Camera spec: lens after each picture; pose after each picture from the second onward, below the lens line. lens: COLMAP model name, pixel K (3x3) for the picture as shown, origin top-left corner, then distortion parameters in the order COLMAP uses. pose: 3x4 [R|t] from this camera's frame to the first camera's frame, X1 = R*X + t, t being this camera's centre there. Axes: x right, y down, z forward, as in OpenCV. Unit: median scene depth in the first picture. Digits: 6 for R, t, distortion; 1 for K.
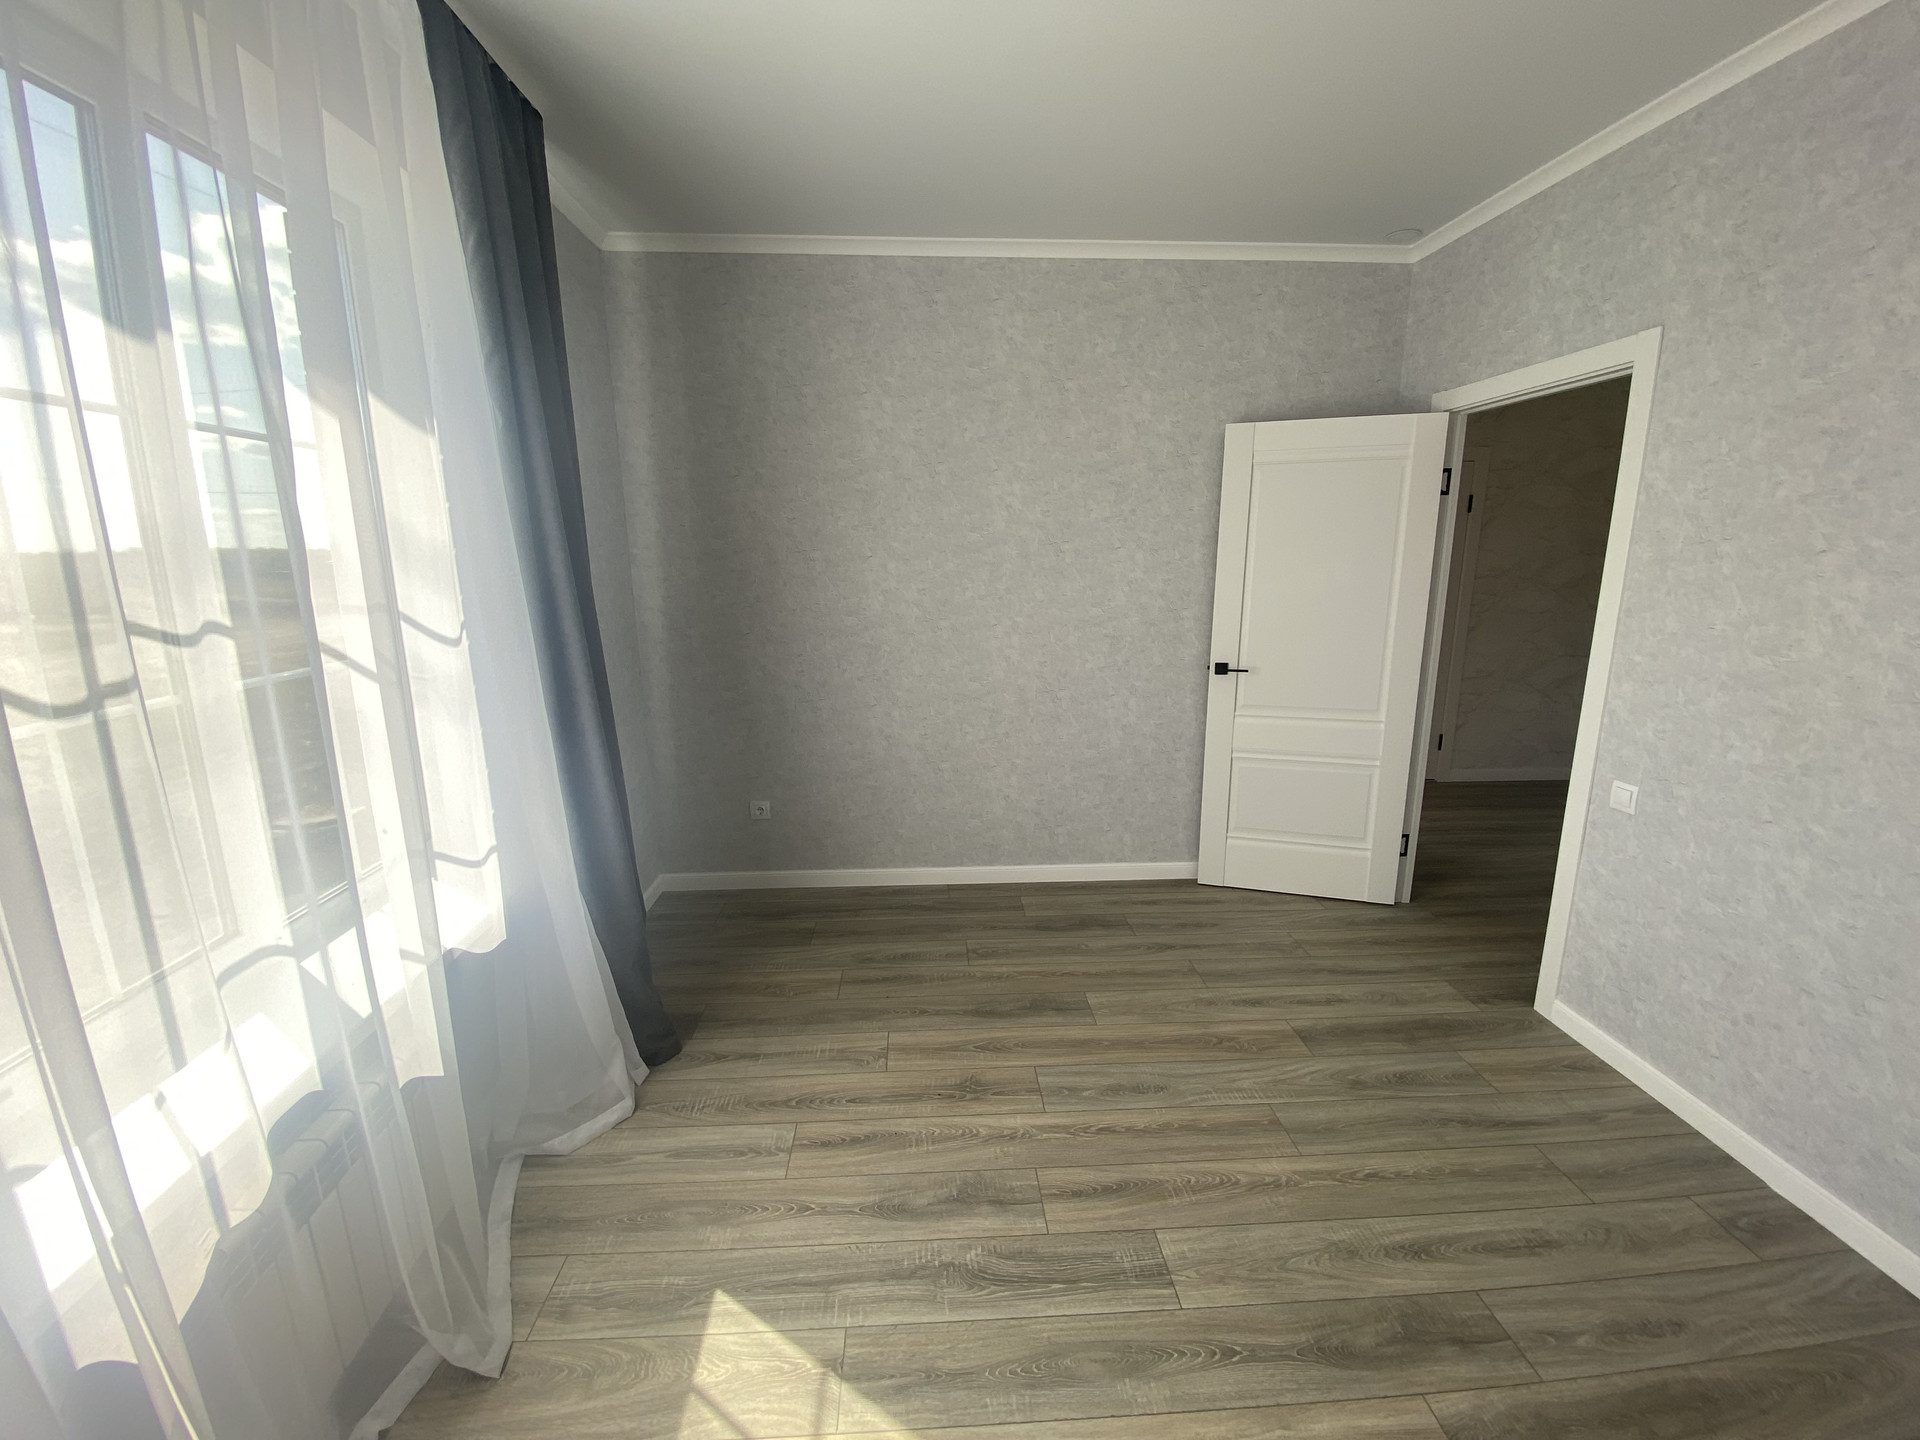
lens RADIAL K [[778.6, 0, 957.4], [0, 778.6, 722.0], [0, 0, 1]] dist [-0.022056, -0.002167]
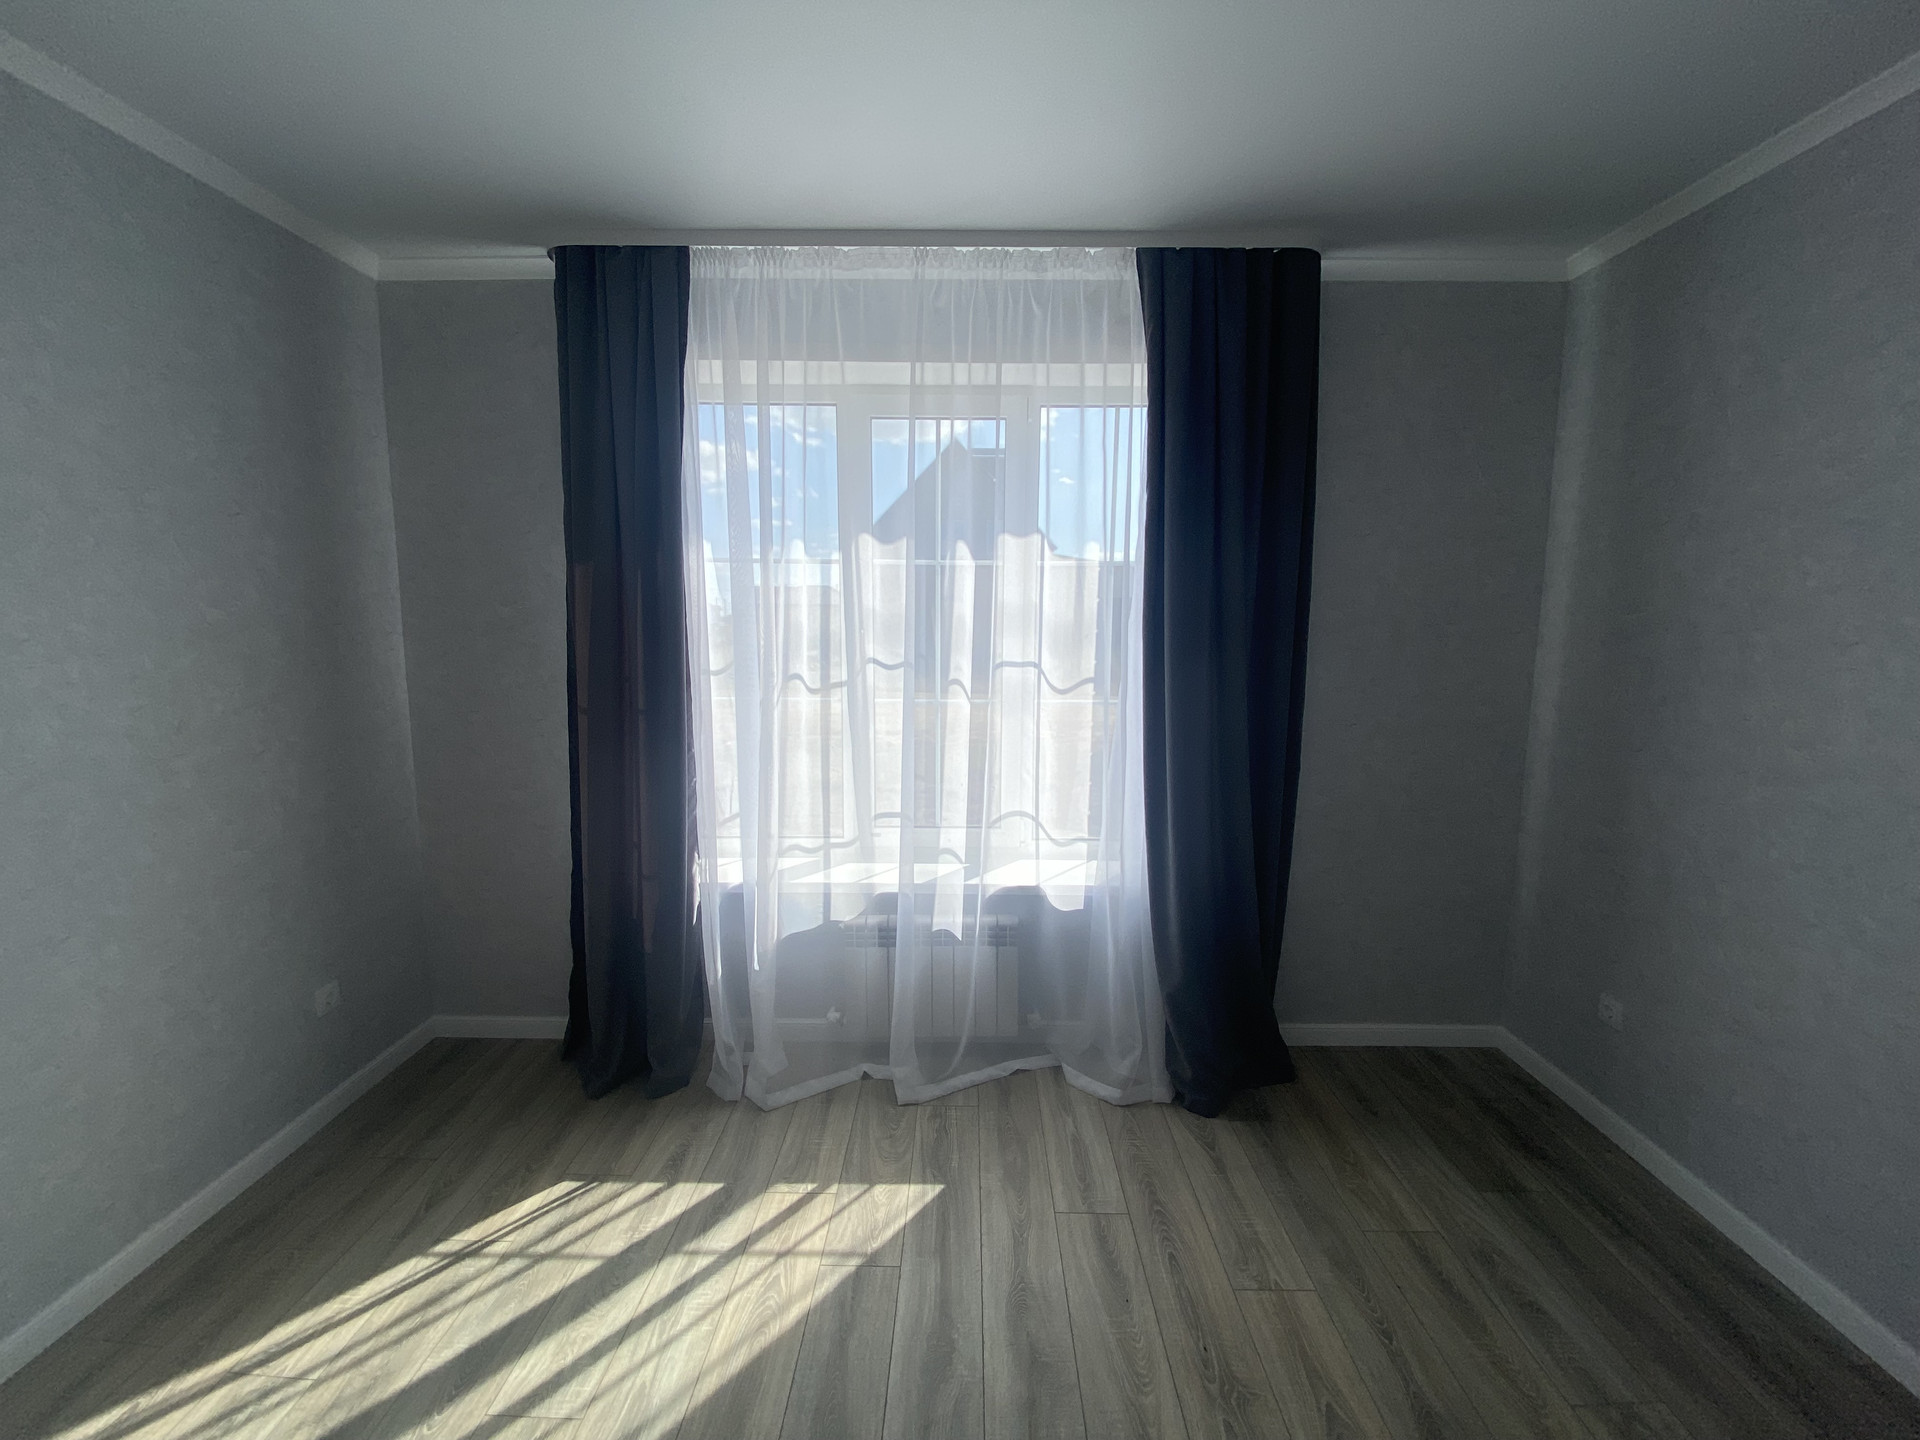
lens RADIAL K [[778.6, 0, 968.9], [0, 778.6, 734.6], [0, 0, 1]] dist [-0.022056, -0.002167]
pose [[-0.070655, 0.156499, -0.985148, 0.676328], [-0.213658, 0.962320, 0.168196, -0.189283], [0.974350, 0.222368, -0.034556, 0.700529]]
